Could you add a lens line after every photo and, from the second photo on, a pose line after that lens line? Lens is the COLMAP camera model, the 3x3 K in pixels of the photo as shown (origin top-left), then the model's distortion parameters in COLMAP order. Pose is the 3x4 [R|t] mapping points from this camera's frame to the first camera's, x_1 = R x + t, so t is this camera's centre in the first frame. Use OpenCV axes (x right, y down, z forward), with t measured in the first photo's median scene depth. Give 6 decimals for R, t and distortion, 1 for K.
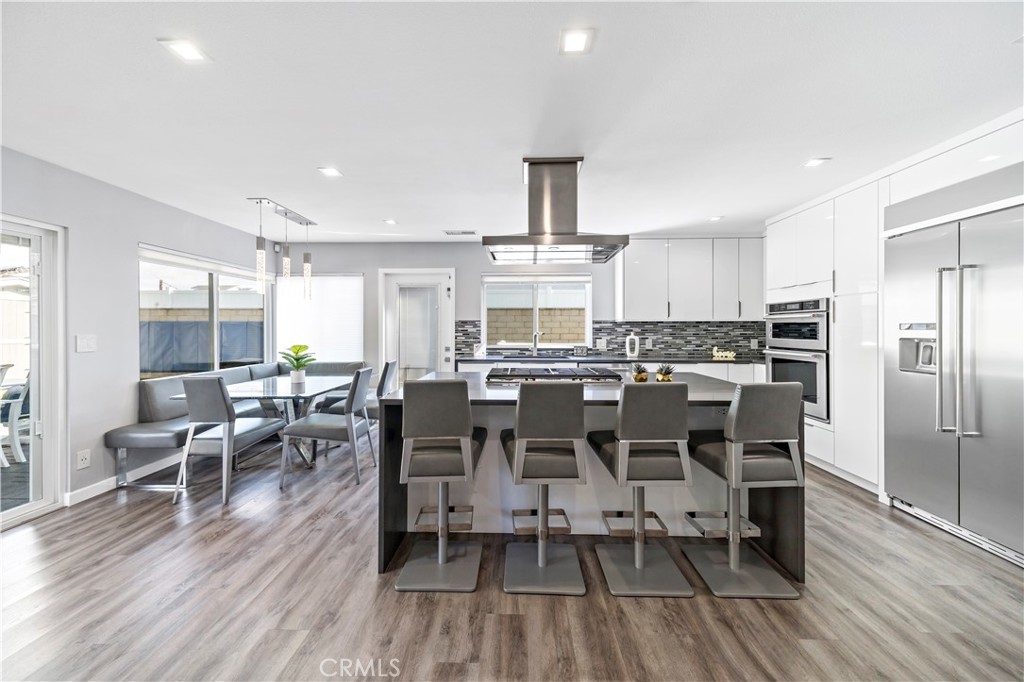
lens RADIAL K [[364.8, 0, 510.1], [0, 364.8, 329.9], [0, 0, 1]] dist [0.008706, -0.001312]
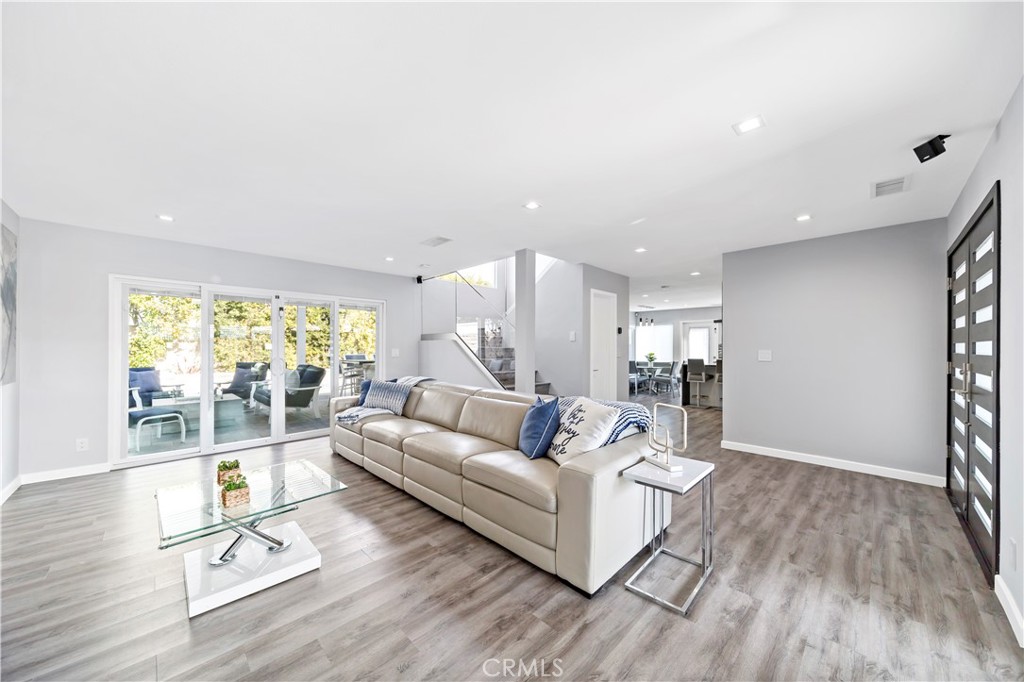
lens RADIAL K [[364.8, 0, 518.6], [0, 364.8, 346.9], [0, 0, 1]] dist [0.008706, -0.001312]
pose [[0.732489, 0.001740, -0.680776, 0.599516], [-0.006245, 0.999972, -0.004164, 0.012742], [0.680750, 0.007301, 0.732479, -1.781489]]
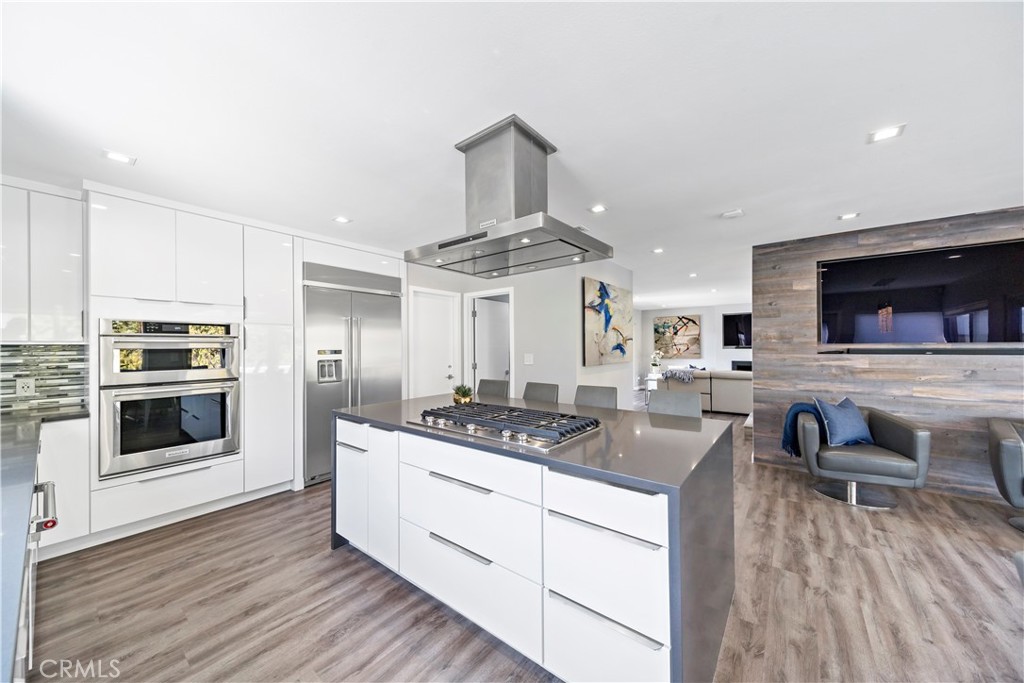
lens RADIAL K [[364.8, 0, 507.8], [0, 364.8, 346.1], [0, 0, 1]] dist [0.008706, -0.001312]
pose [[-0.800223, 0.005931, 0.599673, -0.253525], [0.009109, 0.999956, 0.002266, -0.020923], [-0.599633, 0.007276, -0.800242, 1.195761]]
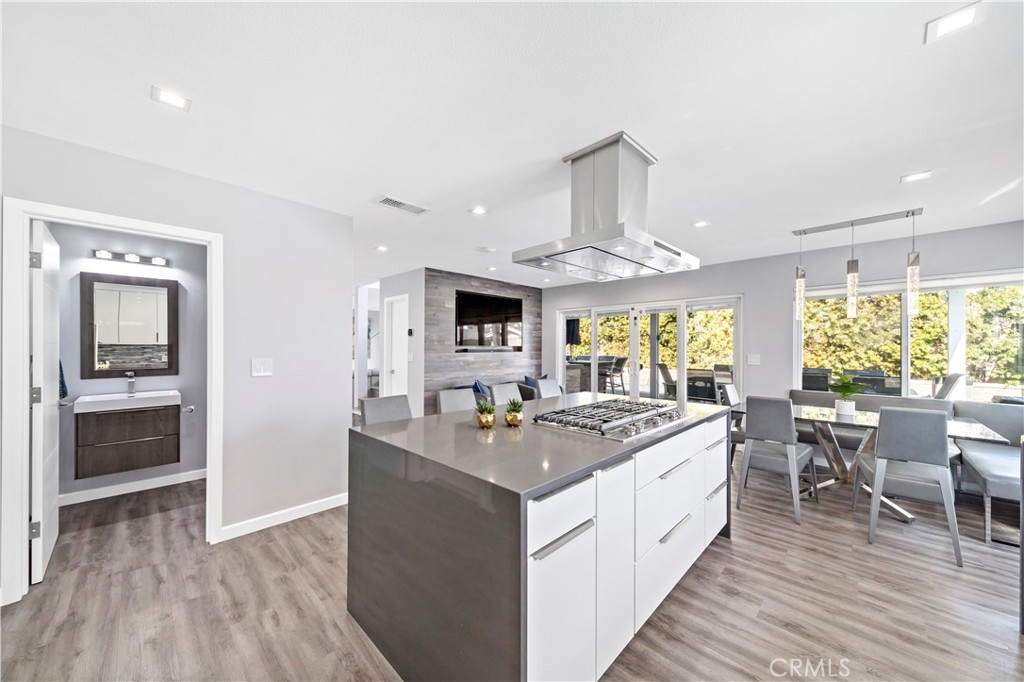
lens RADIAL K [[364.8, 0, 512.9], [0, 364.8, 347.9], [0, 0, 1]] dist [0.008706, -0.001312]
pose [[-0.673395, 0.002493, -0.739278, 0.636699], [-0.002629, 0.999980, 0.005767, -0.017366], [0.739278, 0.005827, -0.673375, 1.033544]]
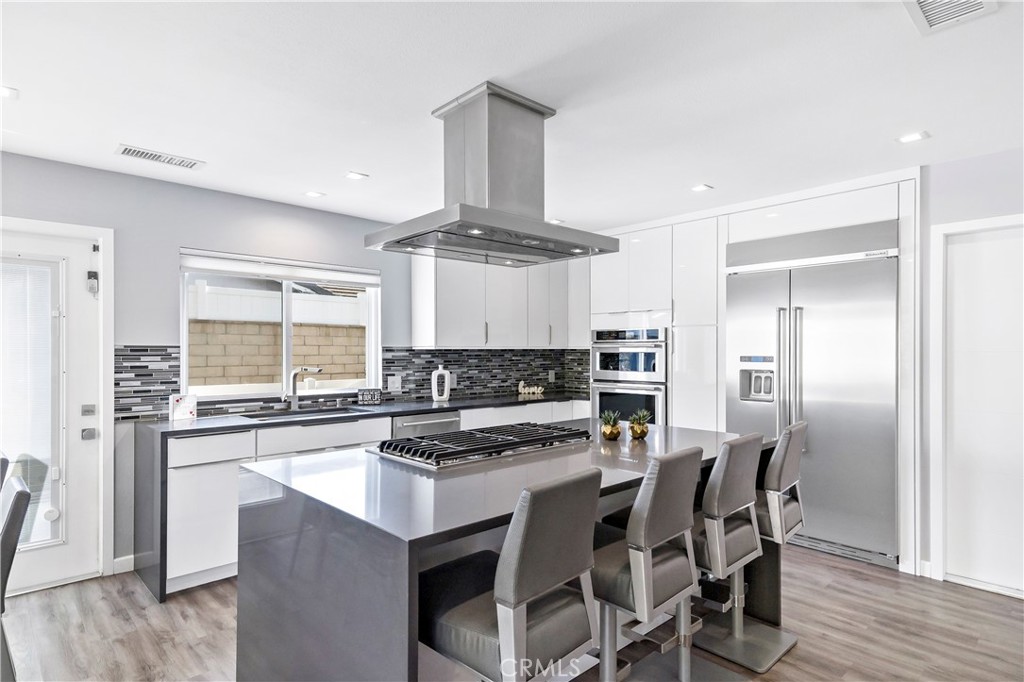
lens RADIAL K [[552.1, 0, 506.0], [0, 552.1, 353.6], [0, 0, 1]] dist [0.024078, -0.004407]
pose [[0.715044, -0.003518, 0.699071, -0.391406], [0.003571, 0.999993, 0.001380, -0.020519], [-0.699070, 0.001509, 0.715051, 0.231690]]
